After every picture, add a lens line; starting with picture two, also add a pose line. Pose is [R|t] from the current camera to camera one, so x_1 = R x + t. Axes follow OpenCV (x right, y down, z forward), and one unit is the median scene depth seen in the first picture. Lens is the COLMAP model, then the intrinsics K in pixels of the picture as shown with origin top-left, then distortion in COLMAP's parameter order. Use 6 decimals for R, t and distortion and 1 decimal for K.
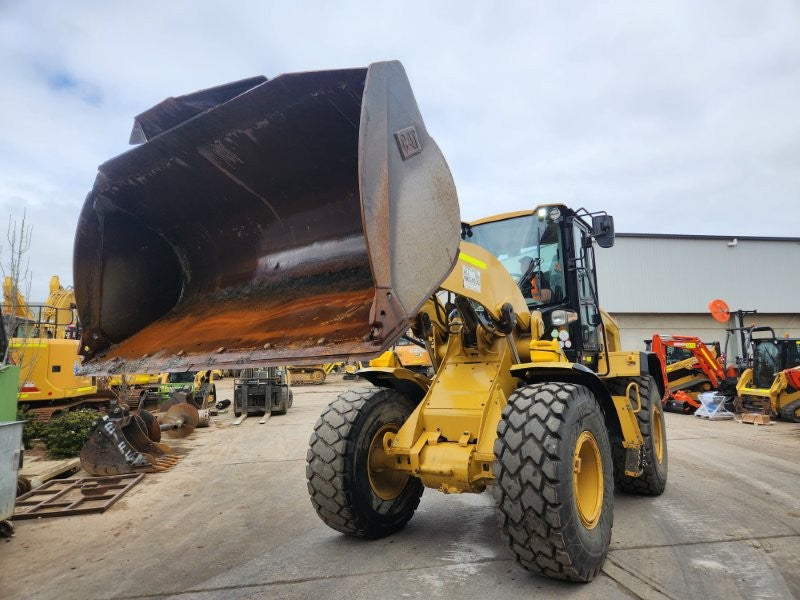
lens RADIAL K [[525.6, 0, 404.2], [0, 525.6, 293.1], [0, 0, 1]] dist [0.082738, -0.068527]
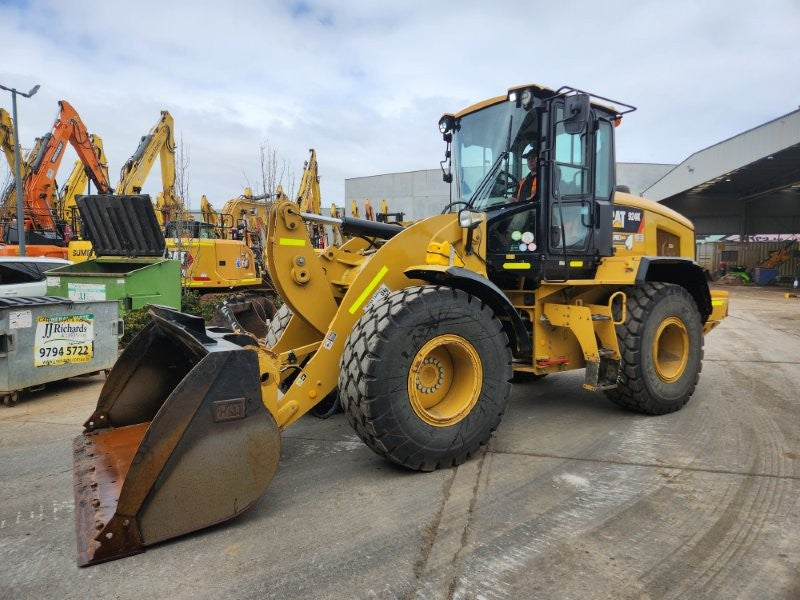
lens RADIAL K [[525.1, 0, 402.0], [0, 525.1, 297.2], [0, 0, 1]] dist [0.081361, -0.063846]
pose [[0.920558, 0.043506, -0.388175, 0.434807], [0.032110, 0.981985, 0.186208, 0.003577], [0.389283, -0.183880, 0.902578, 0.067233]]
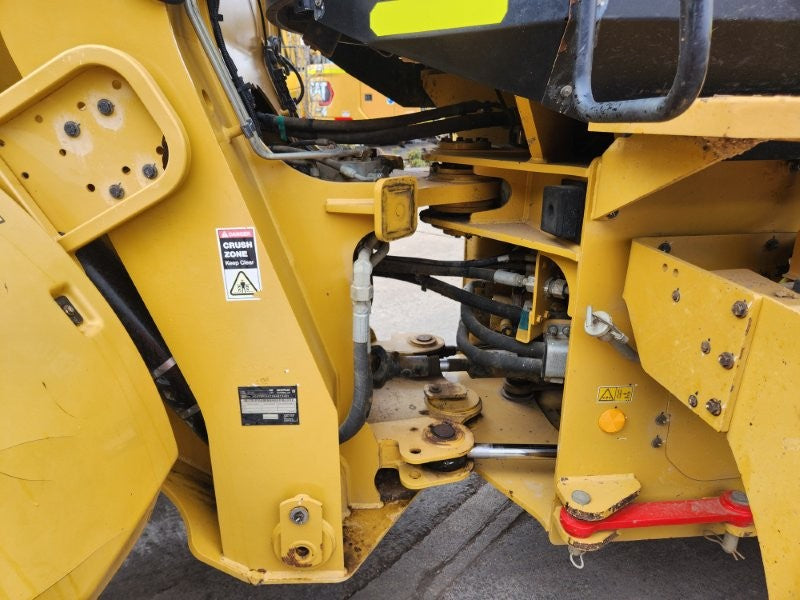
lens RADIAL K [[526.7, 0, 395.2], [0, 526.7, 300.1], [0, 0, 1]] dist [0.079377, -0.066199]
pose [[0.608839, 0.282747, -0.741194, 0.406215], [0.098014, 0.900355, 0.423975, 0.115291], [0.787216, -0.330780, 0.520458, 0.750909]]
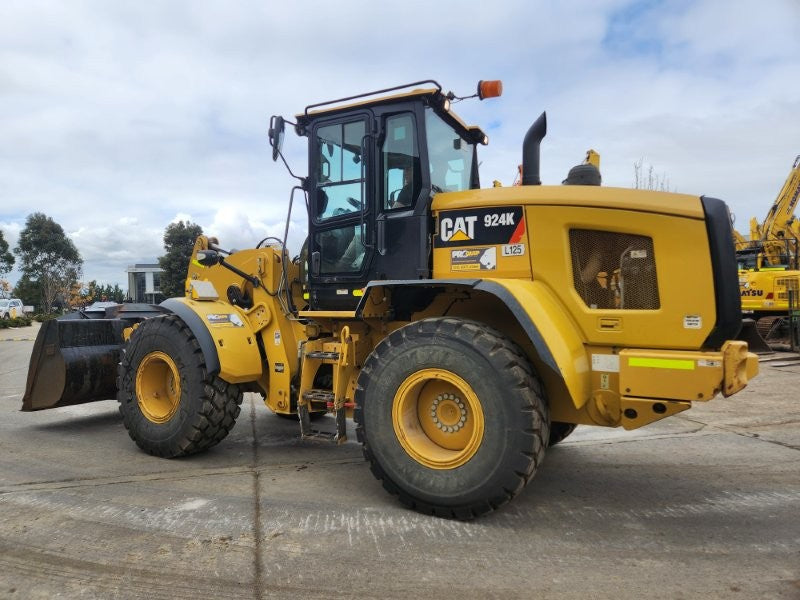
lens RADIAL K [[526.7, 0, 395.2], [0, 526.7, 300.1], [0, 0, 1]] dist [0.079377, -0.066199]
pose [[0.086809, 0.020058, -0.996023, 1.060610], [0.139899, 0.989645, 0.032123, 0.108352], [0.986353, -0.142131, 0.083104, 0.910811]]
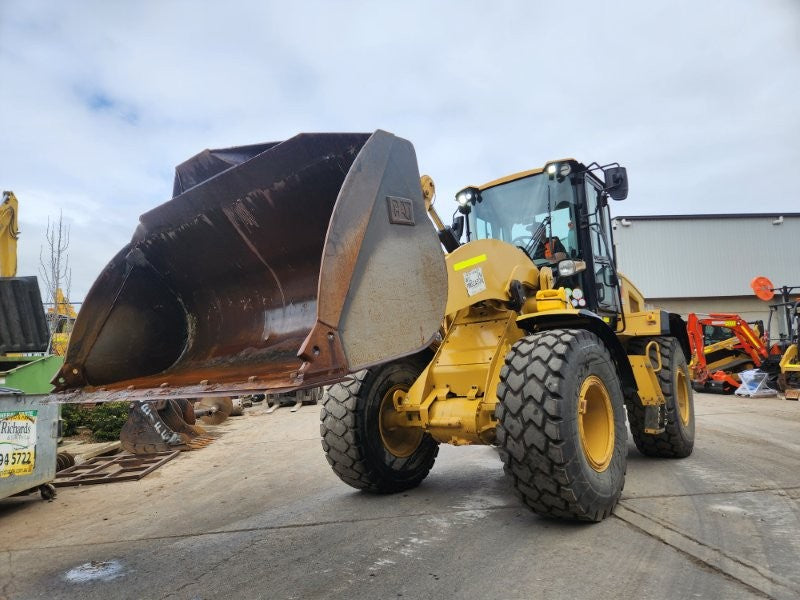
lens RADIAL K [[525.3, 0, 395.4], [0, 525.3, 308.9], [0, 0, 1]] dist [0.081684, -0.065349]
pose [[0.996287, -0.035993, -0.078208, 0.039563], [0.037961, 0.998995, 0.023830, 0.067042], [0.077272, -0.026710, 0.996652, -0.002651]]
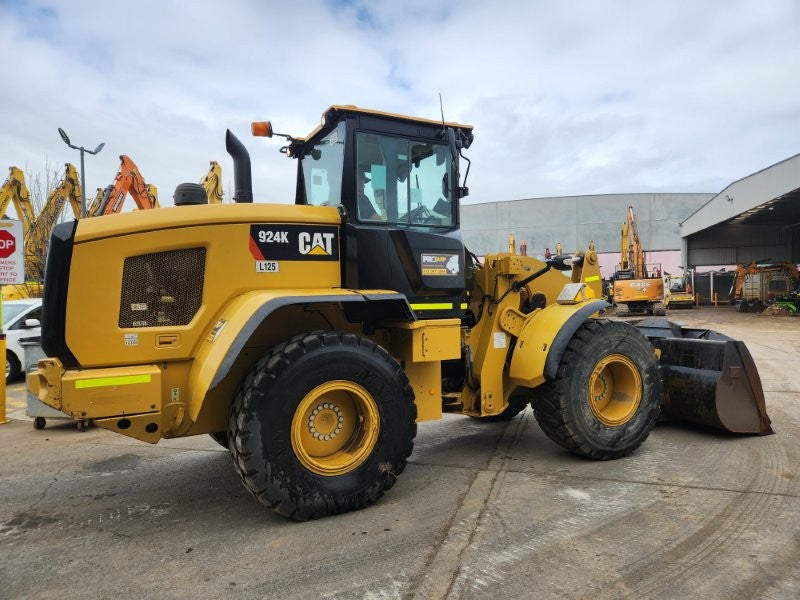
lens RADIAL K [[526.4, 0, 404.3], [0, 526.4, 300.6], [0, 0, 1]] dist [0.076450, -0.061385]
pose [[0.892699, 0.007873, -0.450586, 0.499024], [0.054771, 0.990540, 0.125819, -0.012515], [0.447314, -0.136997, 0.883823, -0.010694]]
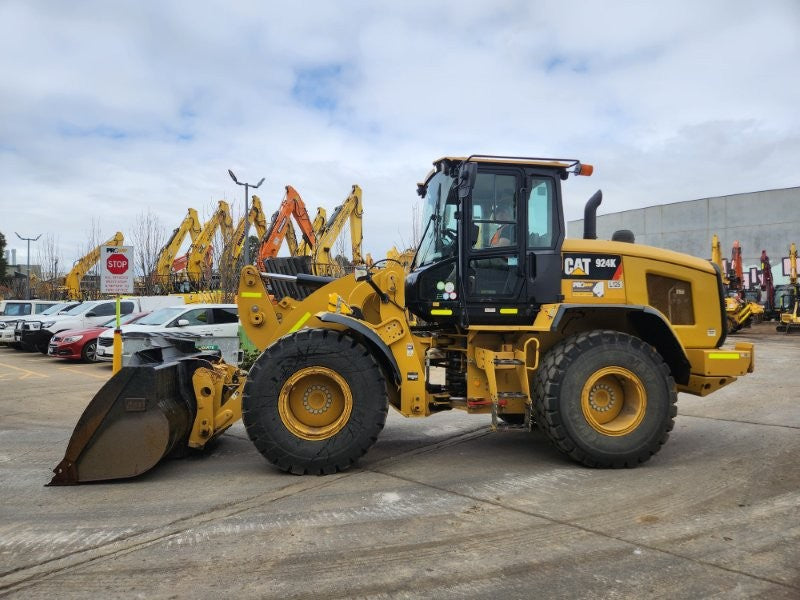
lens RADIAL K [[523.5, 0, 387.9], [0, 523.5, 302.5], [0, 0, 1]] dist [0.083636, -0.069225]
pose [[0.642718, 0.010420, -0.766032, 0.904911], [0.084370, 0.992863, 0.084294, 0.011634], [0.761443, -0.118808, 0.637251, 0.229340]]
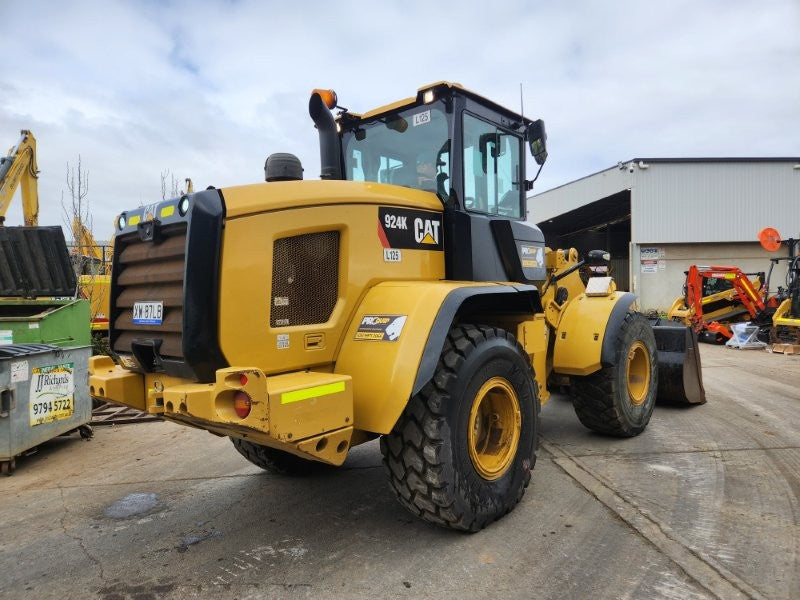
lens RADIAL K [[525.6, 0, 403.0], [0, 525.6, 303.6], [0, 0, 1]] dist [0.078696, -0.063607]
pose [[0.995195, -0.004408, -0.097812, 0.089100], [0.018483, 0.989483, 0.143466, -0.011155], [0.096150, -0.144585, 0.984810, -0.083445]]
